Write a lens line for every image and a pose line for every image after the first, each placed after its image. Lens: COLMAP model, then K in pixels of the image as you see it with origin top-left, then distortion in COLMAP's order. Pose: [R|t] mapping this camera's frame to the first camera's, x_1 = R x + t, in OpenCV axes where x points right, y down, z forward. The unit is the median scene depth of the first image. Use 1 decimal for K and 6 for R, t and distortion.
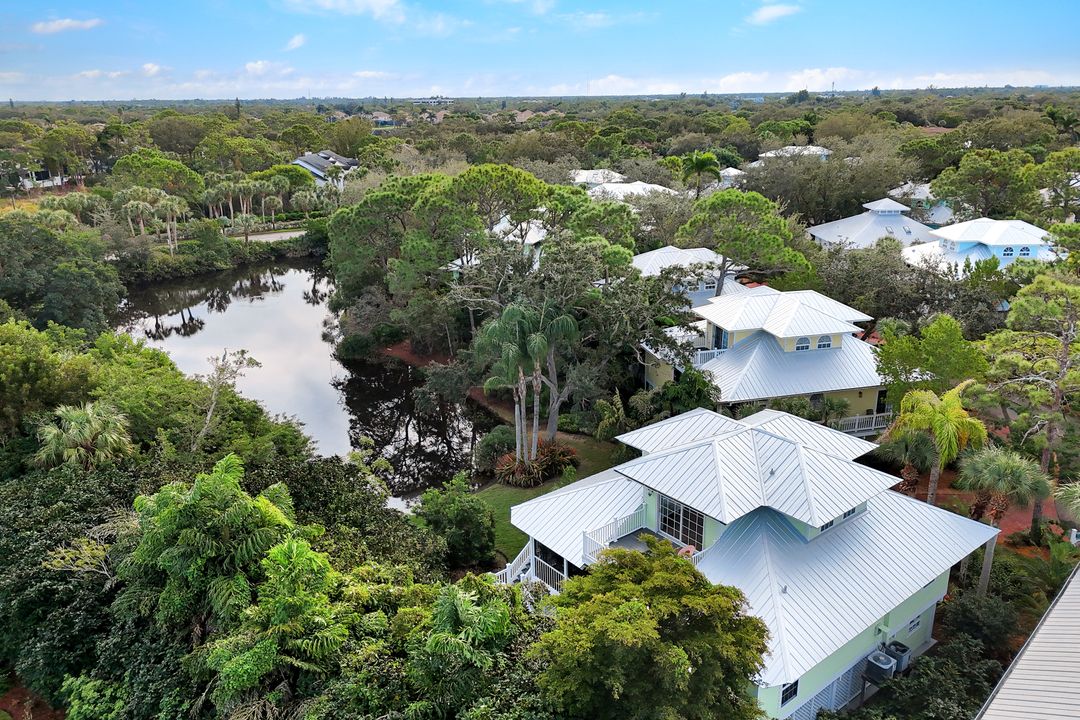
lens RADIAL K [[793.4, 0, 535.2], [0, 793.4, 357.7], [0, 0, 1]] dist [0.079084, -0.074537]
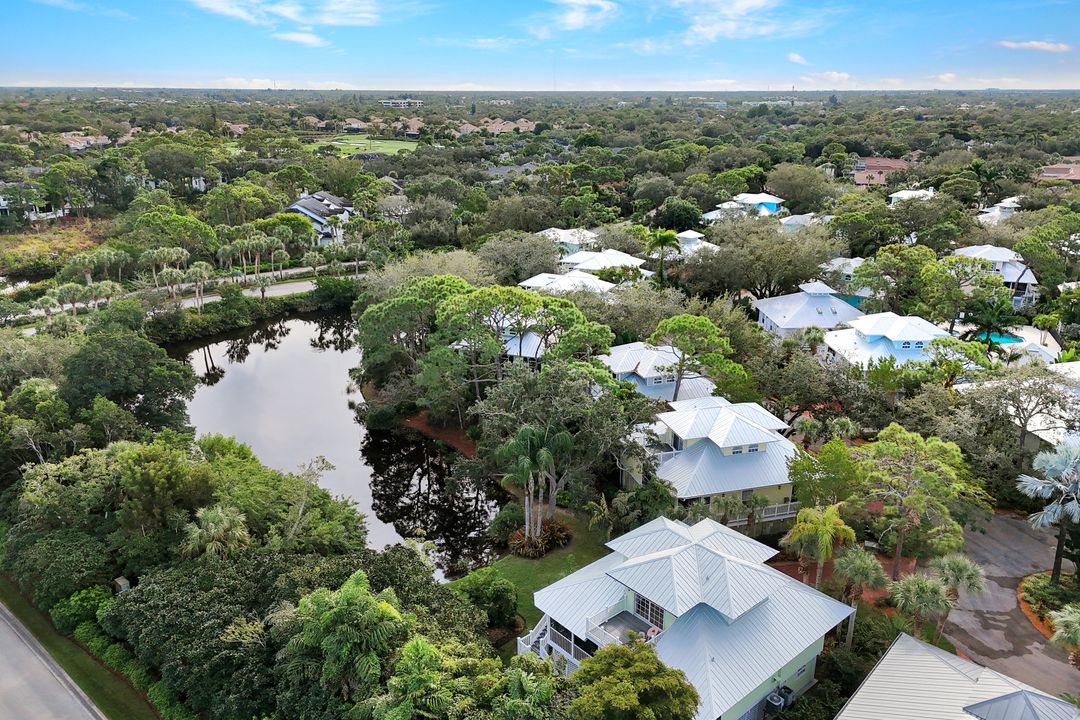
lens RADIAL K [[793.4, 0, 532.9], [0, 793.4, 346.3], [0, 0, 1]] dist [0.079084, -0.074537]
pose [[0.999172, 0.003581, 0.040524, -0.078846], [-0.003462, 0.999989, -0.003004, -0.220518], [-0.040535, 0.002861, 0.999174, -0.398046]]
